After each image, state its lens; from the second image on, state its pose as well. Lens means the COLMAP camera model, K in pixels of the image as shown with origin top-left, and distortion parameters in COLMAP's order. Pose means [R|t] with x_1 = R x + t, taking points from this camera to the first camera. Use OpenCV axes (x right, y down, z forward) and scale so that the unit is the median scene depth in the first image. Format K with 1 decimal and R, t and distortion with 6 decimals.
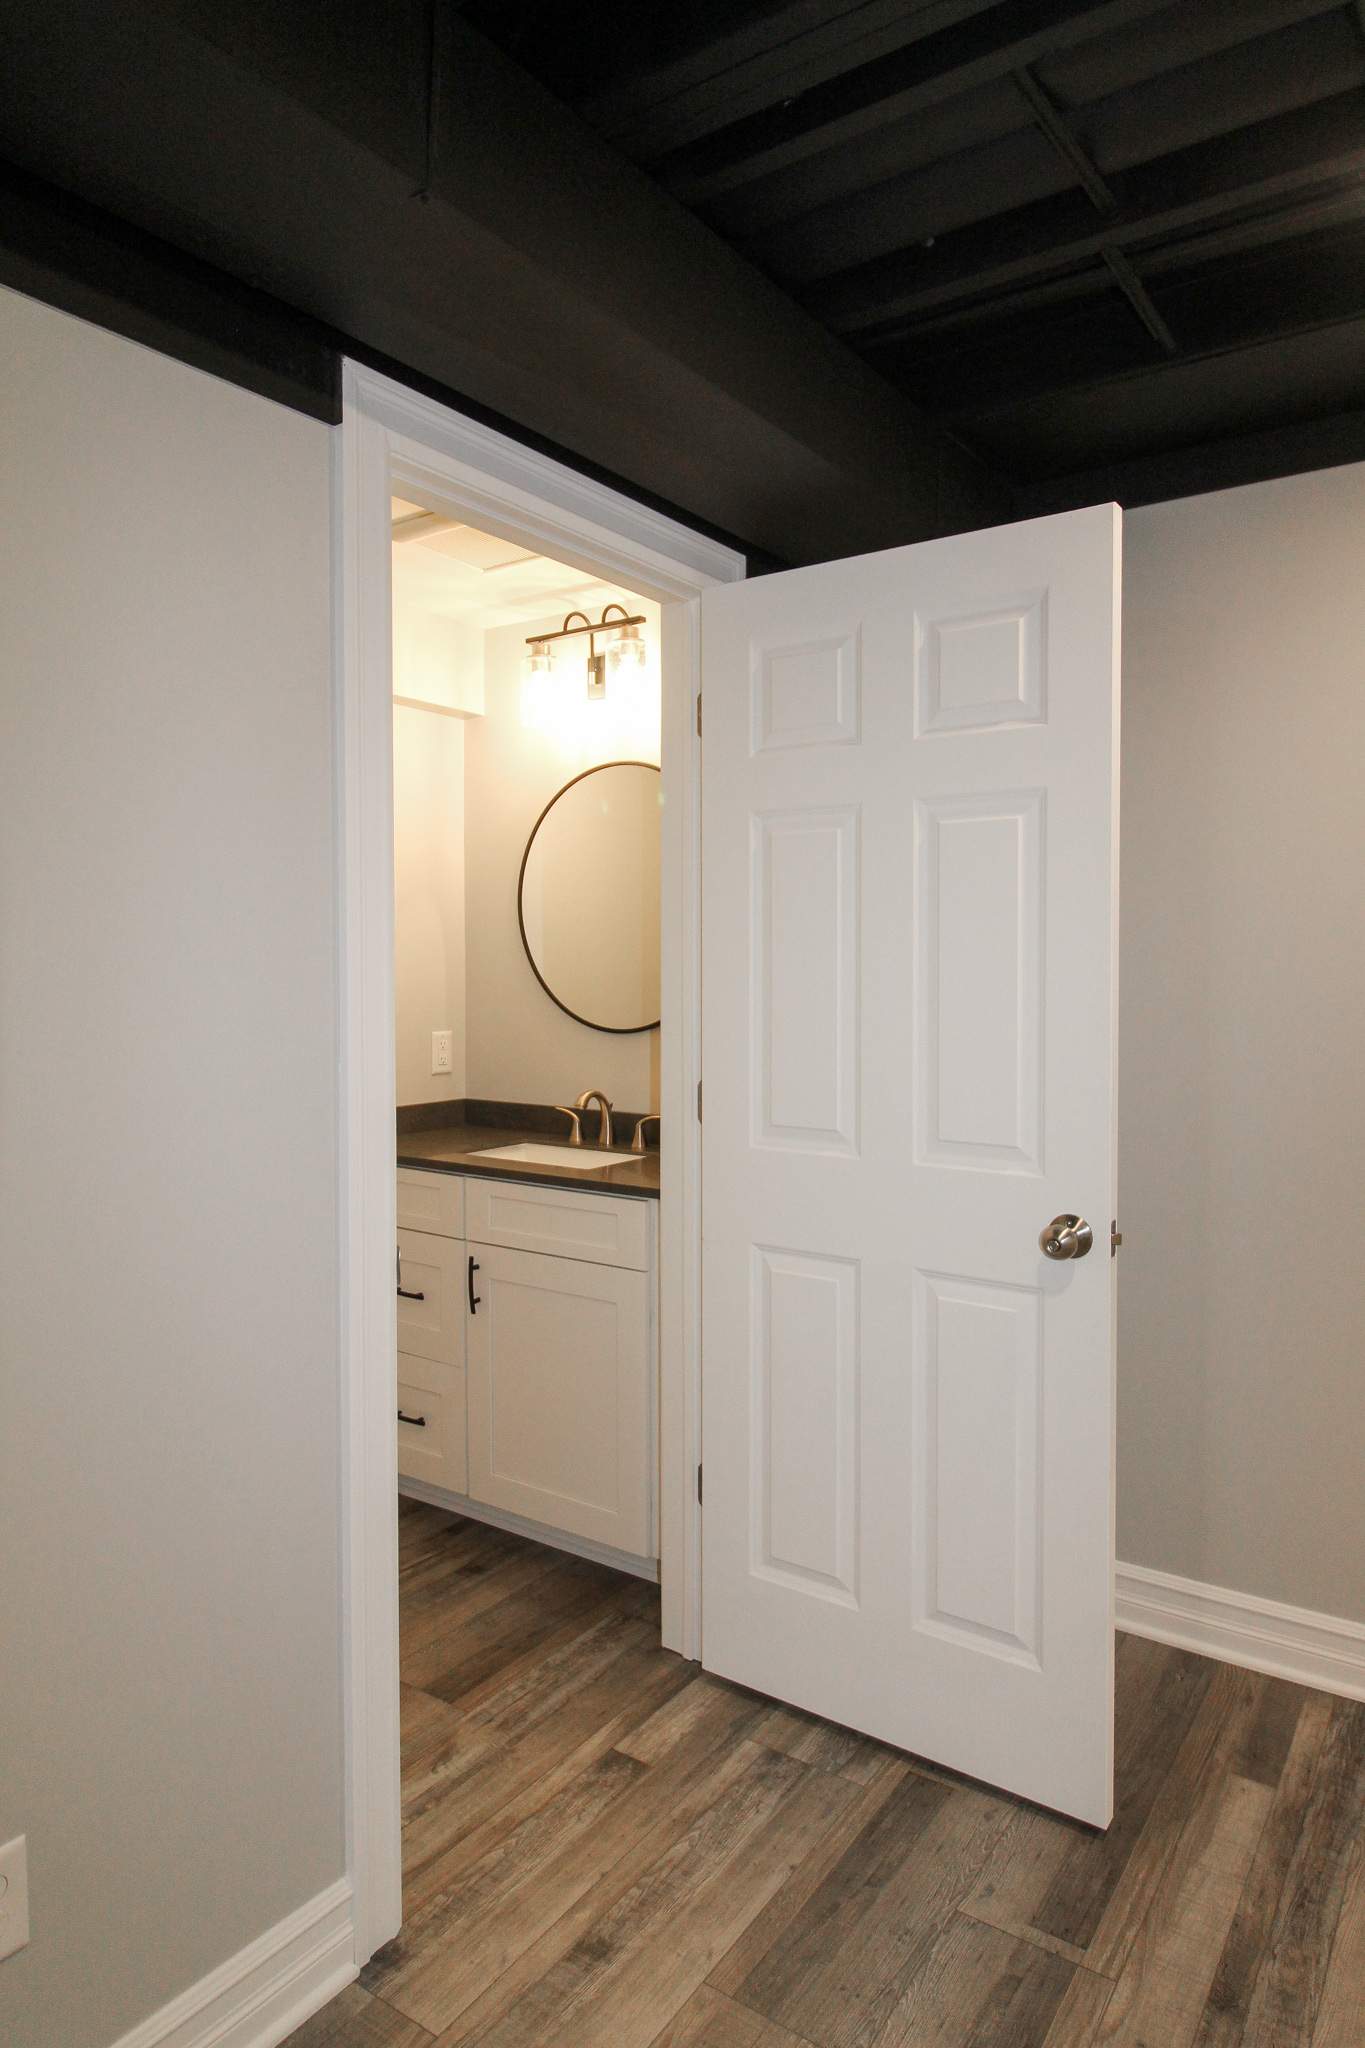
lens RADIAL K [[1247.7, 0, 682.5], [0, 1247.7, 1024.0], [0, 0, 1]] dist [-0.000202, -0.000096]
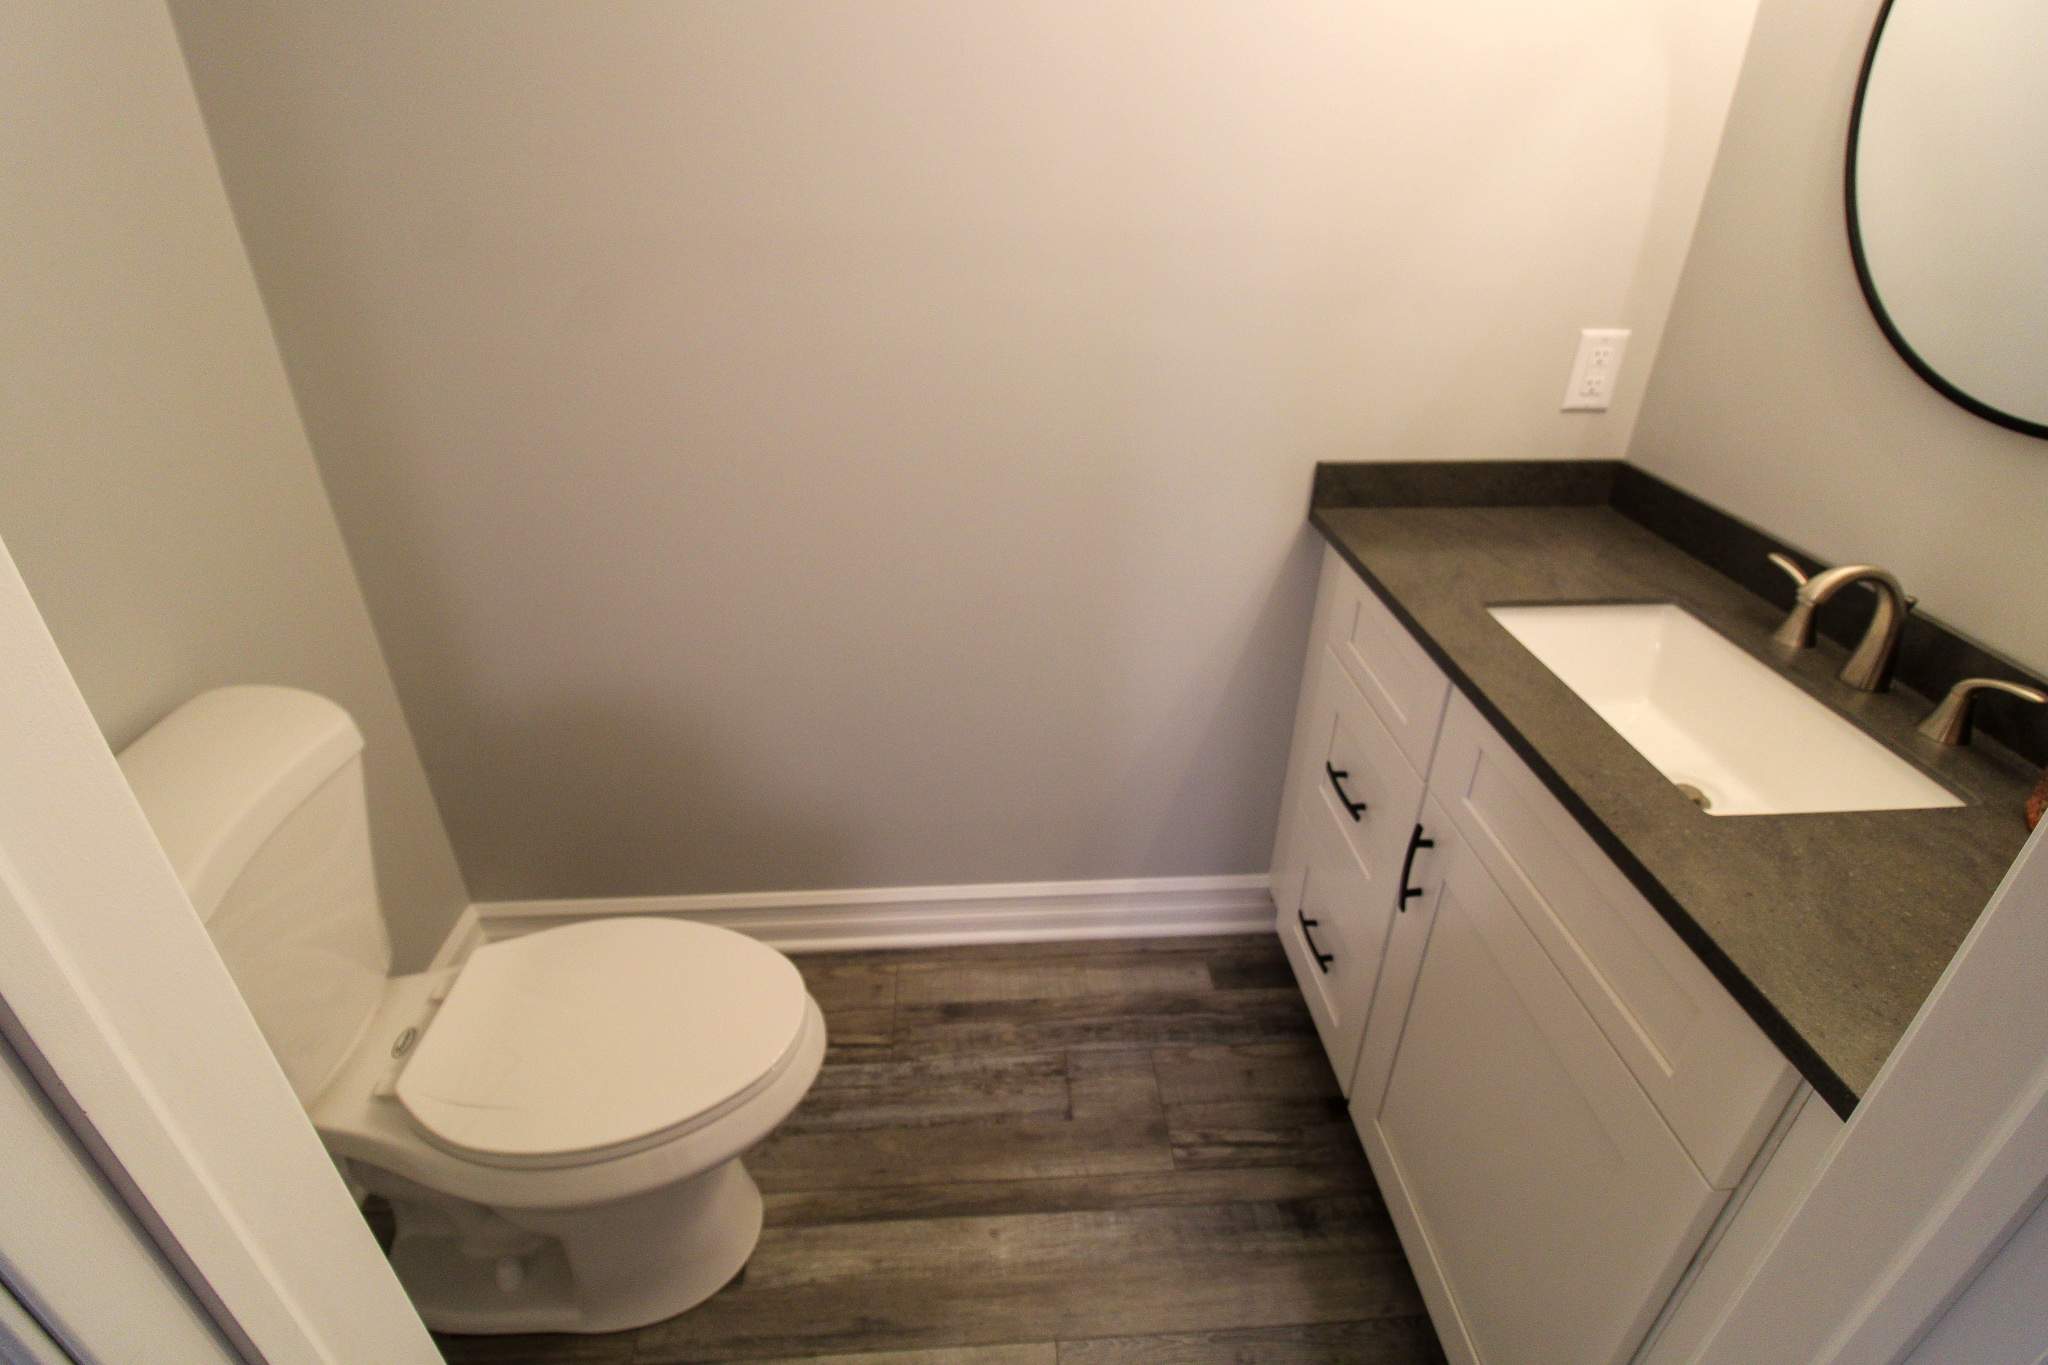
lens RADIAL K [[985.8, 0, 1019.5], [0, 985.8, 641.9], [0, 0, 1]] dist [0.001194, -0.013896]
pose [[0.627828, 0.375080, -0.682016, -0.017825], [-0.035790, 0.889216, 0.456085, -0.066969], [0.777529, -0.261933, 0.571699, 0.617621]]
